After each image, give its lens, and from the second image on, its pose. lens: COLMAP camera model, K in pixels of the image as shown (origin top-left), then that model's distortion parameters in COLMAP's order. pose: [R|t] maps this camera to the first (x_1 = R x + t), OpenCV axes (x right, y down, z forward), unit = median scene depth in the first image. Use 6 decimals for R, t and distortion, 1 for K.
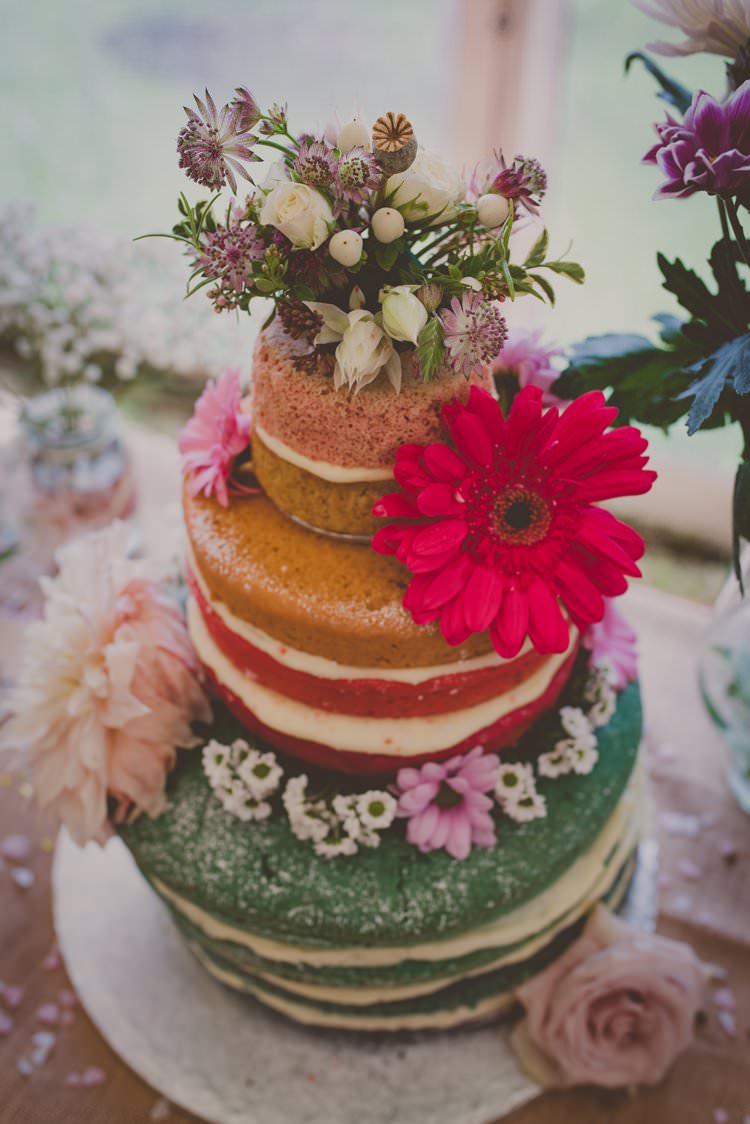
lens RADIAL K [[1239.3, 0, 337.7], [0, 1239.3, 563.4], [0, 0, 1]] dist [-0.003230, 0.015097]
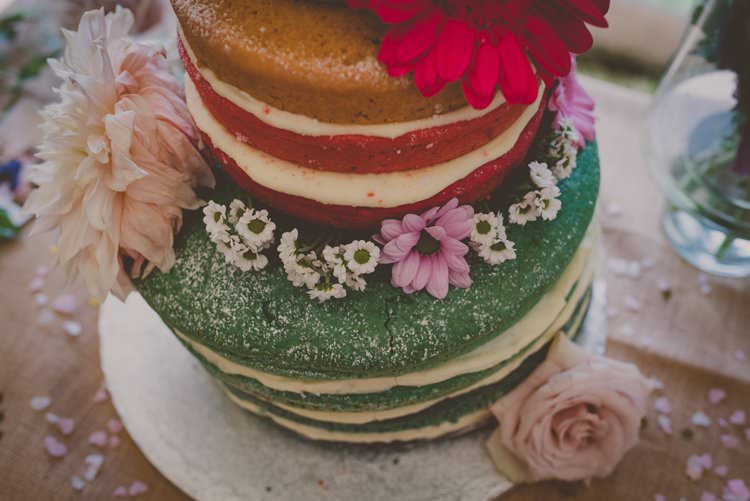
lens RADIAL K [[827.0, 0, 375.0], [0, 827.0, 250.5], [0, 0, 1]] dist [-0.003230, 0.015097]
pose [[0.999415, -0.033969, 0.004028, 0.038308], [0.032870, 0.986279, 0.161780, 0.071723], [-0.009468, -0.161553, 0.986819, 0.266737]]
